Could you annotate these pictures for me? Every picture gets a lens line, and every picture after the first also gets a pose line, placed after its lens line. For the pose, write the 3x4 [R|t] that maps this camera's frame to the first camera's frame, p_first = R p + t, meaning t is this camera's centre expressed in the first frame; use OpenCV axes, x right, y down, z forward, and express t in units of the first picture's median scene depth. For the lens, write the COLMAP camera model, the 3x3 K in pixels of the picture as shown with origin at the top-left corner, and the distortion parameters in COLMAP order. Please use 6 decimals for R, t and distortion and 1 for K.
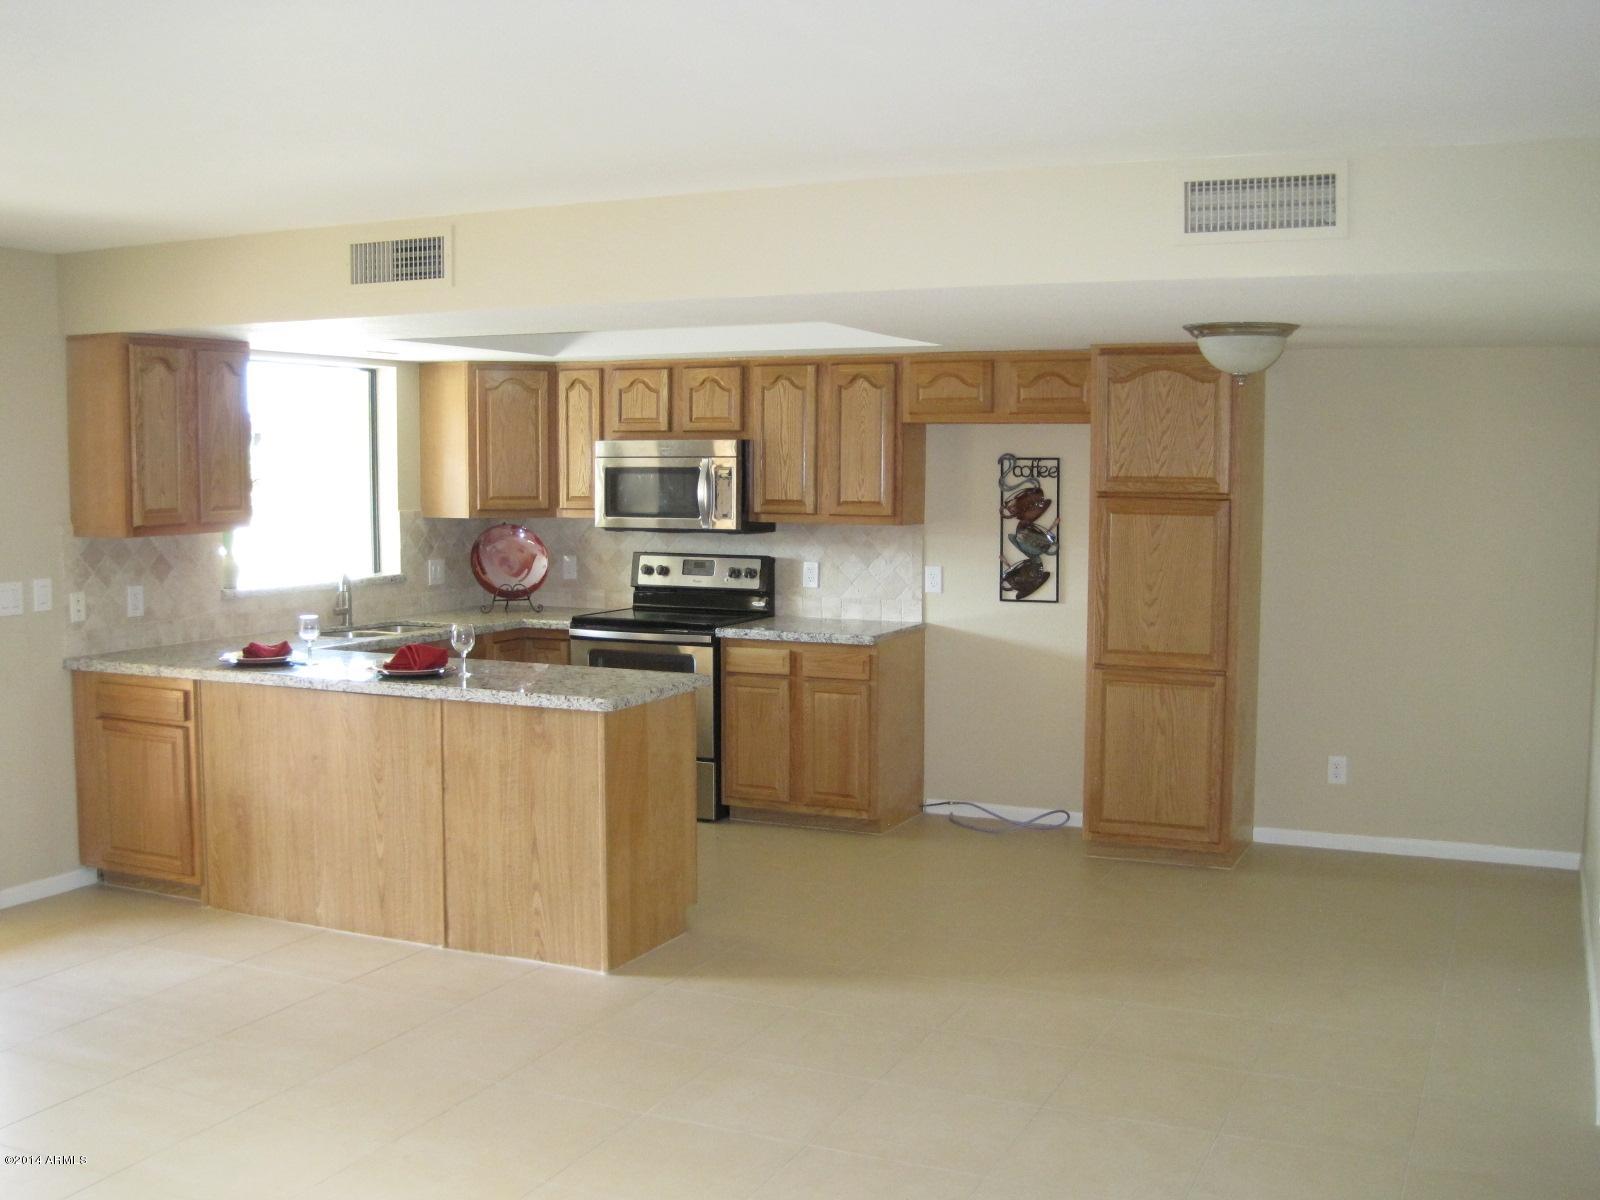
lens RADIAL K [[1648.3, 0, 807.5], [0, 1648.3, 602.9], [0, 0, 1]] dist [-0.180716, 0.147982]
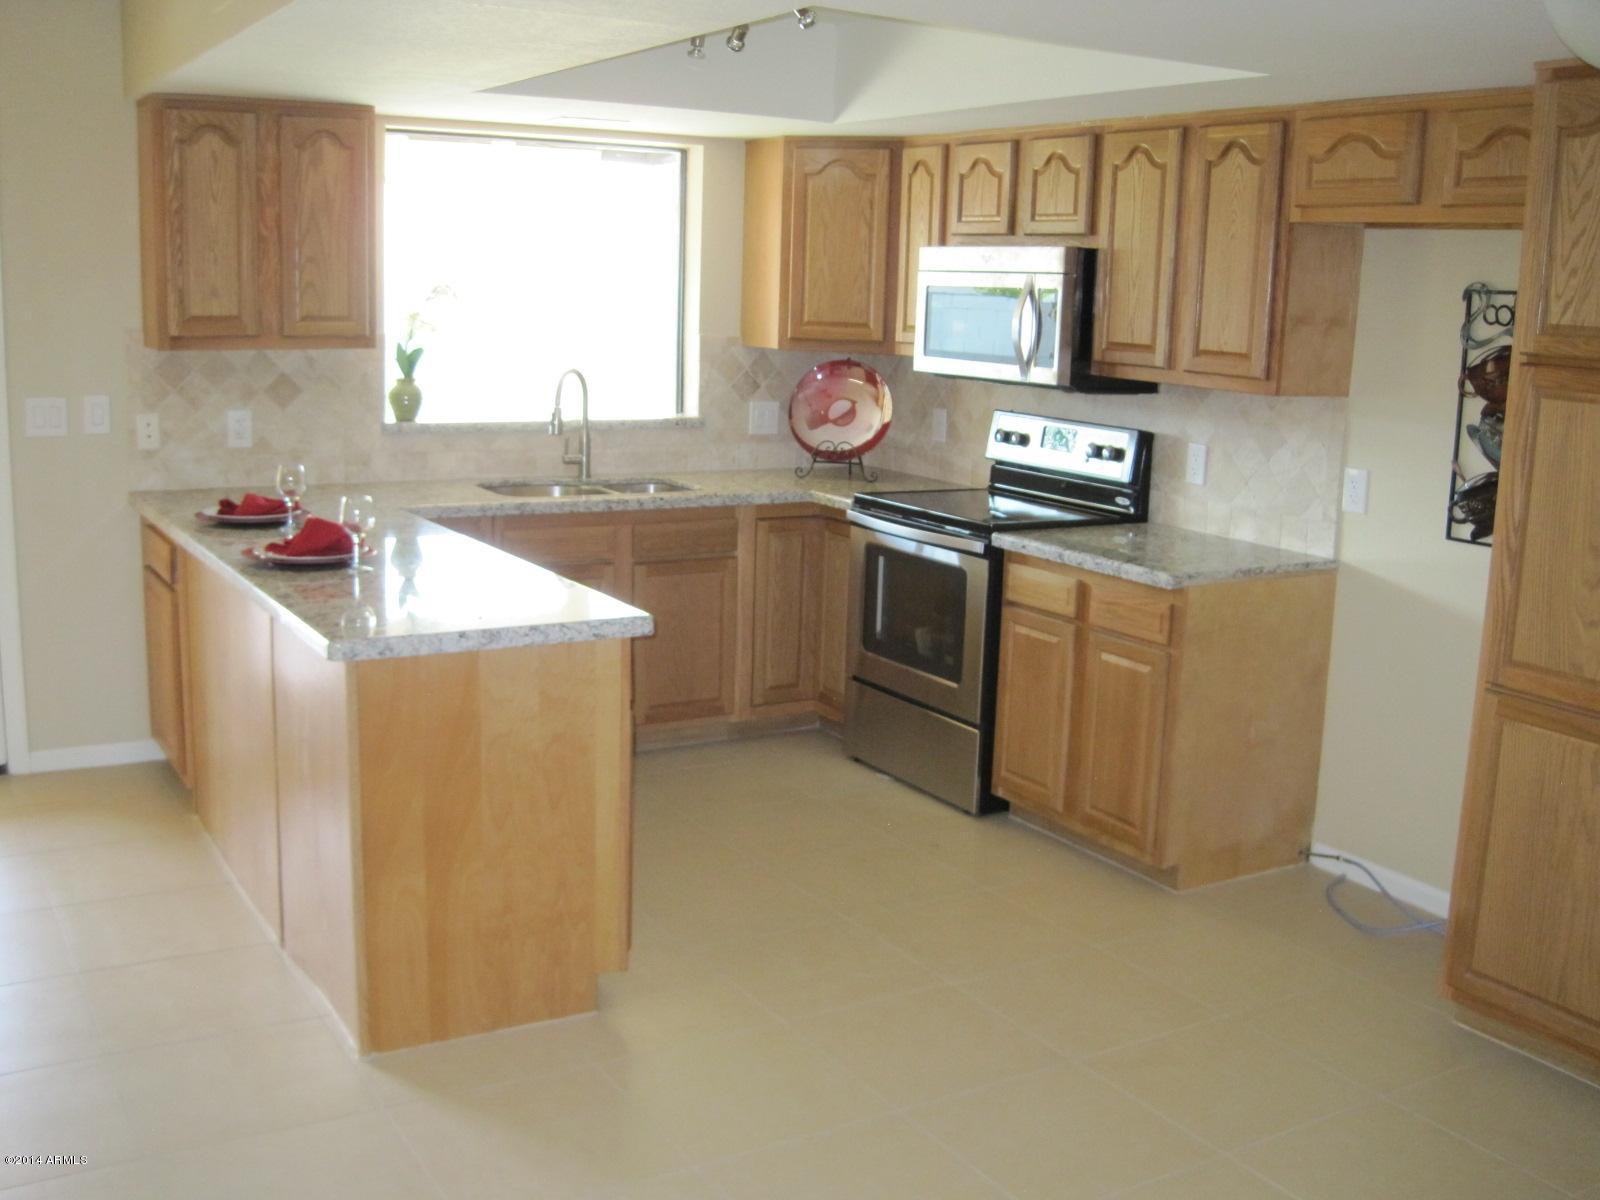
lens RADIAL K [[1648.3, 0, 807.5], [0, 1648.3, 602.9], [0, 0, 1]] dist [-0.180716, 0.147982]
pose [[0.824429, 0.130789, -0.550646, 0.246383], [-0.077636, 0.989869, 0.118877, -0.028822], [0.560616, -0.055256, 0.826230, 0.406822]]
